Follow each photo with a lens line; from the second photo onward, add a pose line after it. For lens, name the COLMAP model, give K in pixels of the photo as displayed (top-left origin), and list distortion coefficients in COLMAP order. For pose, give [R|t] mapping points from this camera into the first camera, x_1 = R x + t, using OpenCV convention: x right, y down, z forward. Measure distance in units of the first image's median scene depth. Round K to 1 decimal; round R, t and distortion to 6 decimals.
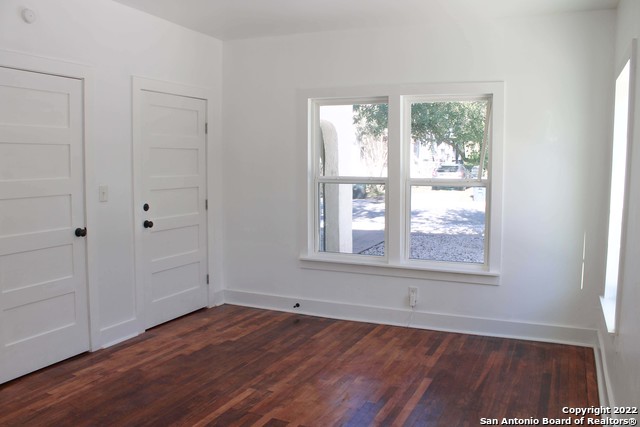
lens RADIAL K [[542.5, 0, 320.0], [0, 542.5, 213.5], [0, 0, 1]] dist [-0.192305, 0.192965]
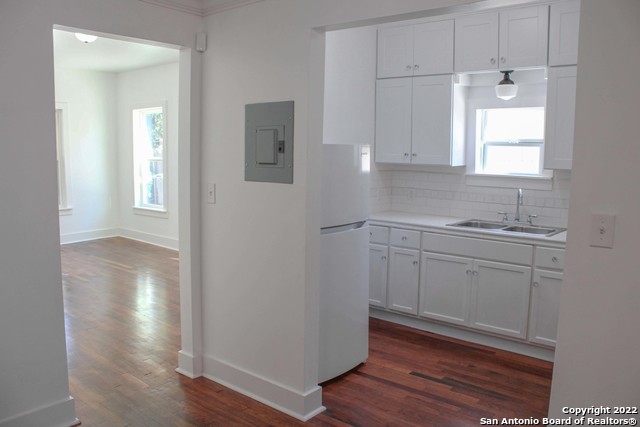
lens RADIAL K [[542.5, 0, 320.0], [0, 542.5, 213.5], [0, 0, 1]] dist [-0.192305, 0.192965]
pose [[0.263287, -0.127974, 0.956192, -1.233510], [0.079051, 0.990691, 0.110824, 0.000862], [-0.961473, 0.046409, 0.270952, -0.324241]]
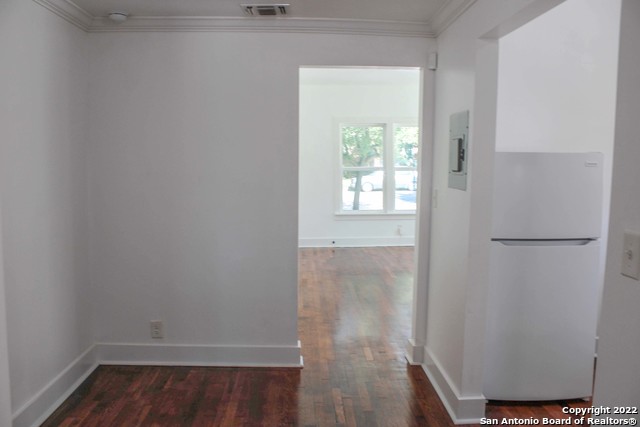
lens RADIAL K [[542.5, 0, 320.0], [0, 542.5, 213.5], [0, 0, 1]] dist [-0.192305, 0.192965]
pose [[0.884139, -0.056862, 0.463751, -1.085897], [0.049711, 0.998381, 0.027640, 0.036917], [-0.464572, -0.001384, 0.885534, -0.626543]]
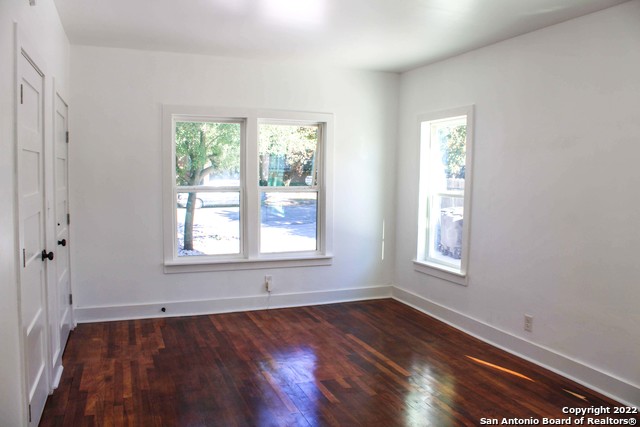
lens RADIAL K [[542.5, 0, 320.0], [0, 542.5, 213.5], [0, 0, 1]] dist [-0.192305, 0.192965]
pose [[0.690860, -0.054801, 0.720909, -0.703651], [0.056135, 0.998179, 0.022083, -0.026866], [-0.720806, 0.025212, 0.692678, 0.076503]]
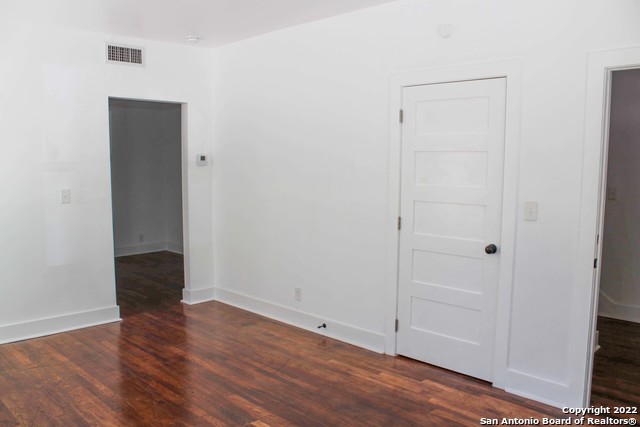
lens RADIAL K [[521.0, 0, 320.0], [0, 521.0, 213.5], [0, 0, 1]] dist [-0.035703, -0.001694]
pose [[-0.326477, 0.078388, -0.941949, 0.441765], [-0.096847, 0.988536, 0.115831, -0.092208], [0.940231, 0.129041, -0.315142, 0.928268]]
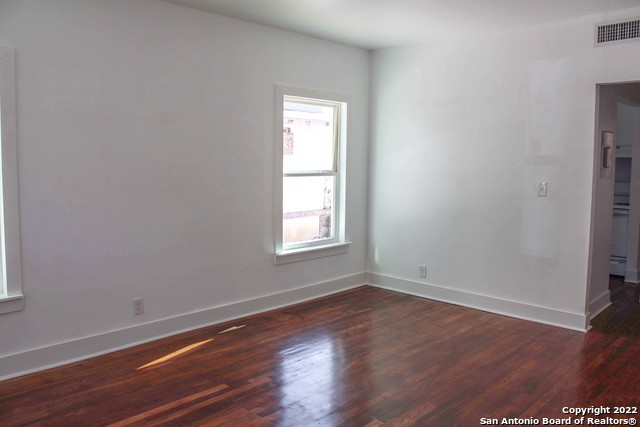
lens RADIAL K [[542.5, 0, 320.0], [0, 542.5, 213.5], [0, 0, 1]] dist [-0.192305, 0.192965]
pose [[-0.955528, -0.048142, 0.290944, -0.290499], [0.008640, 0.981591, 0.190798, -0.117541], [-0.294773, 0.184827, -0.937522, 1.278492]]
